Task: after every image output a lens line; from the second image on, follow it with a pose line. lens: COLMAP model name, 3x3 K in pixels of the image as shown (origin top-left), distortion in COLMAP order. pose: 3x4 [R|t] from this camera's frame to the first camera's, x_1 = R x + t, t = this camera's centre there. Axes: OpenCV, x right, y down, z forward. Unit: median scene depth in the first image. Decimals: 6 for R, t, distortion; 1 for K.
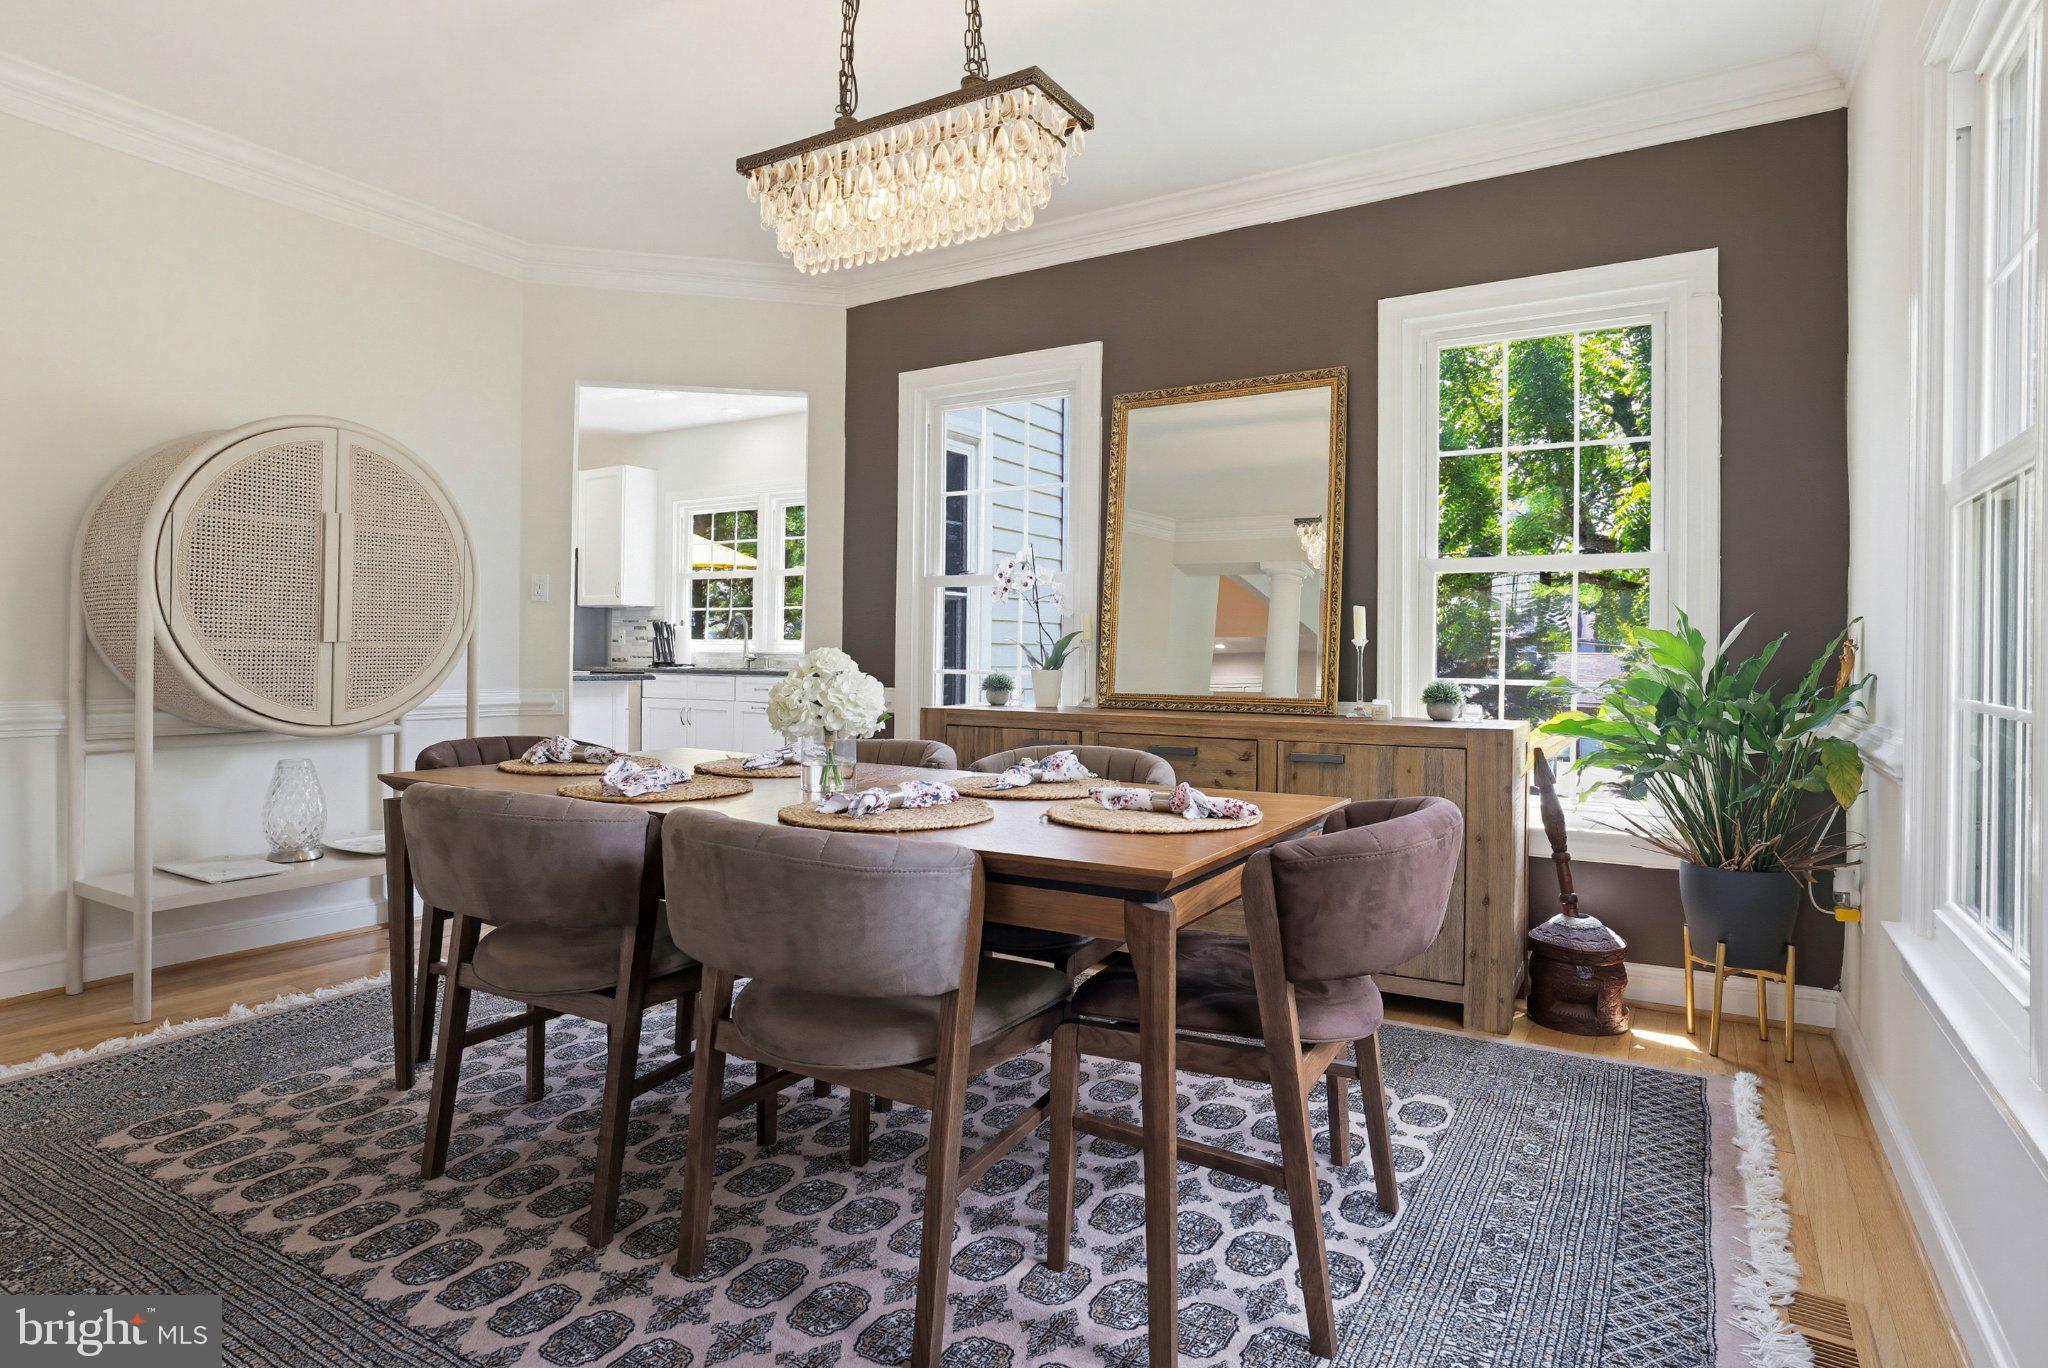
lens RADIAL K [[1124.7, 0, 1019.9], [0, 1124.7, 653.3], [0, 0, 1]] dist [-0.023218, -0.000504]
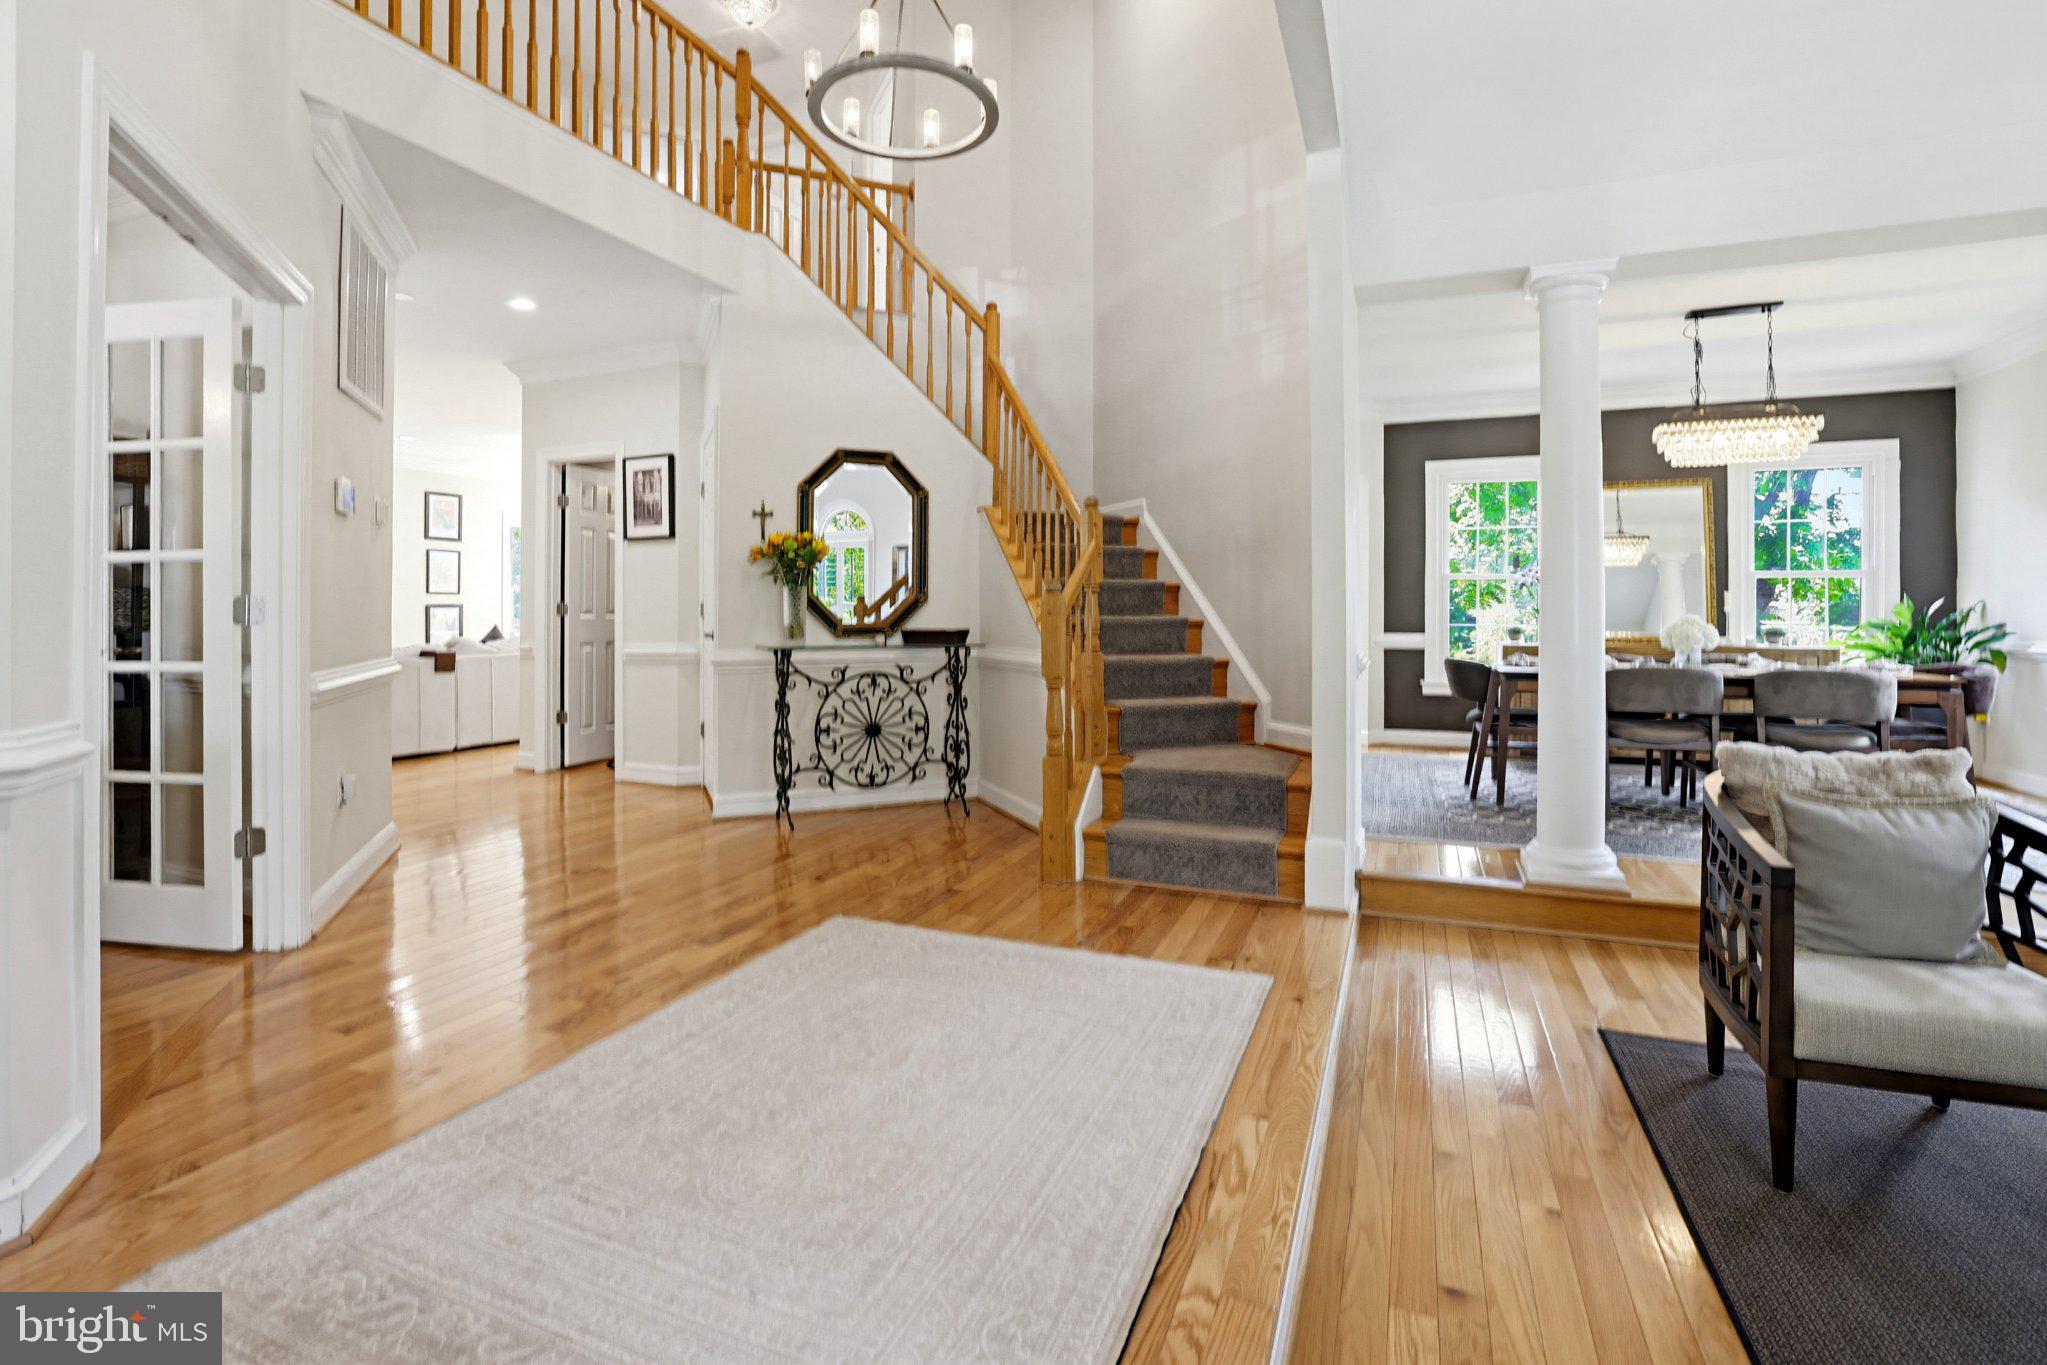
lens RADIAL K [[946.0, 0, 1022.7], [0, 946.0, 615.8], [0, 0, 1]] dist [-0.051345, 0.018515]
pose [[0.989178, -0.005507, 0.146619, -1.483770], [0.004617, 0.999969, 0.006413, -0.016718], [-0.146650, -0.005667, 0.989172, -0.630684]]
